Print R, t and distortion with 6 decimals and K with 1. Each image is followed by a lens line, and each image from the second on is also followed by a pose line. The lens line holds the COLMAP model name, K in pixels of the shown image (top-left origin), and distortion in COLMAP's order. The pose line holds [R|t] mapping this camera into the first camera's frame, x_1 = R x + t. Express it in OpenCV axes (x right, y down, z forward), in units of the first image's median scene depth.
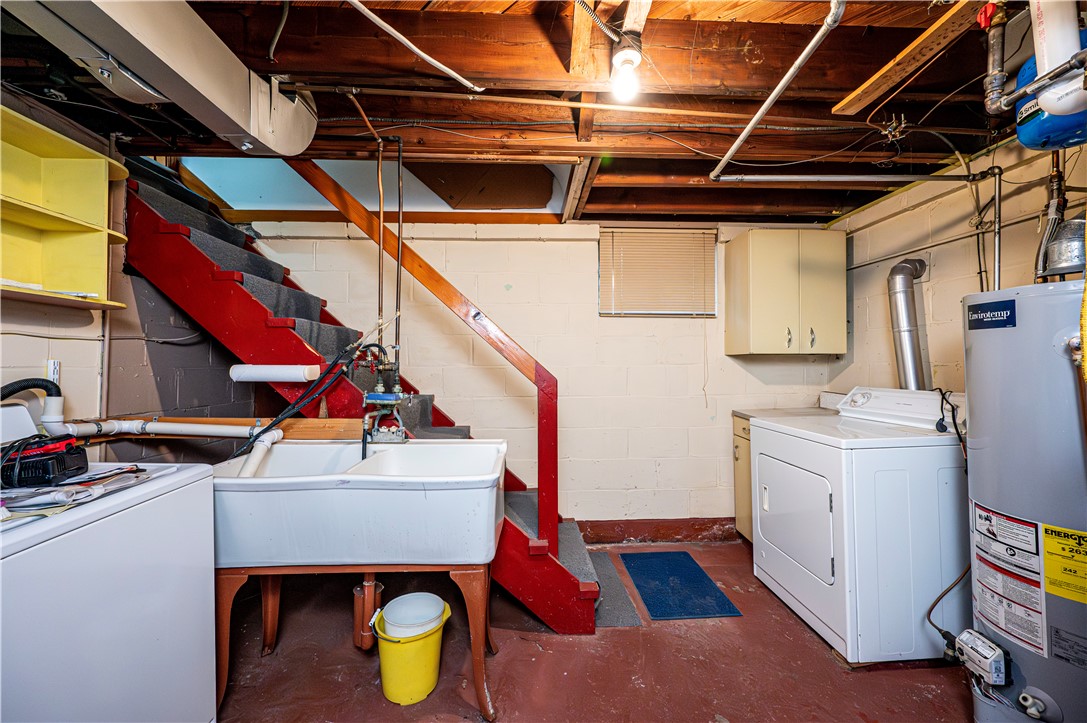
lens RADIAL K [[432.7, 0, 547.0], [0, 432.7, 361.0], [0, 0, 1]] dist [-0.000253, -0.000187]
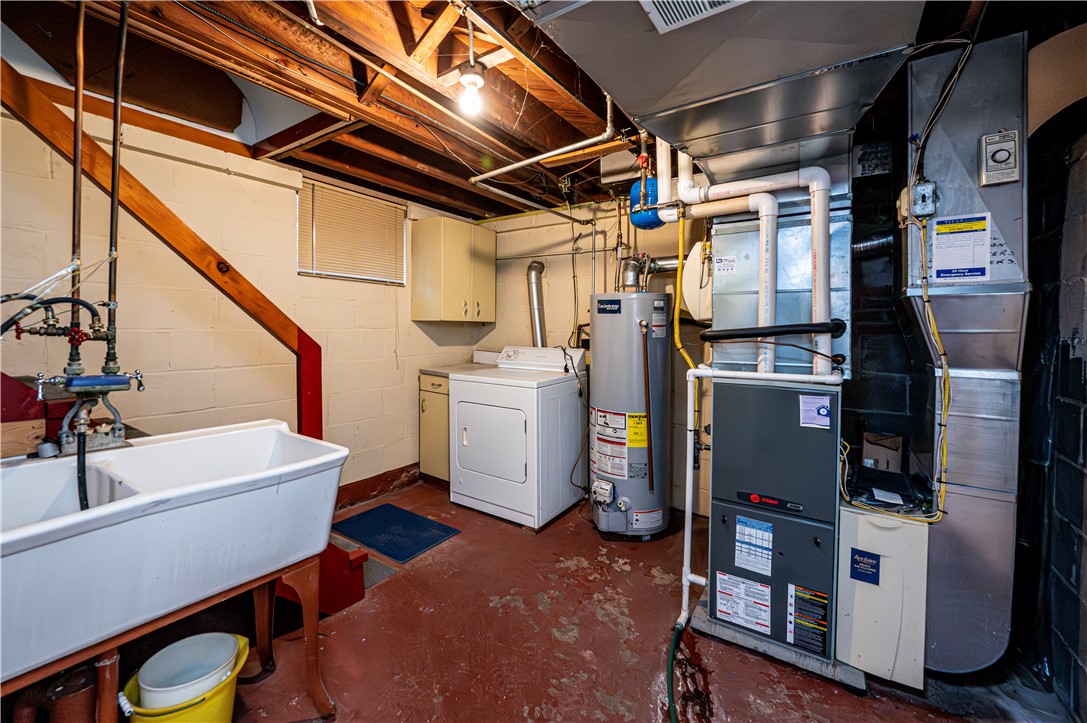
lens RADIAL K [[432.7, 0, 549.8], [0, 432.7, 329.6], [0, 0, 1]] dist [-0.000253, -0.000187]
pose [[0.606023, 0.005419, 0.795429, -0.384661], [-0.020702, 0.999746, 0.008962, -0.011150], [-0.795178, -0.021898, 0.605981, 0.048790]]
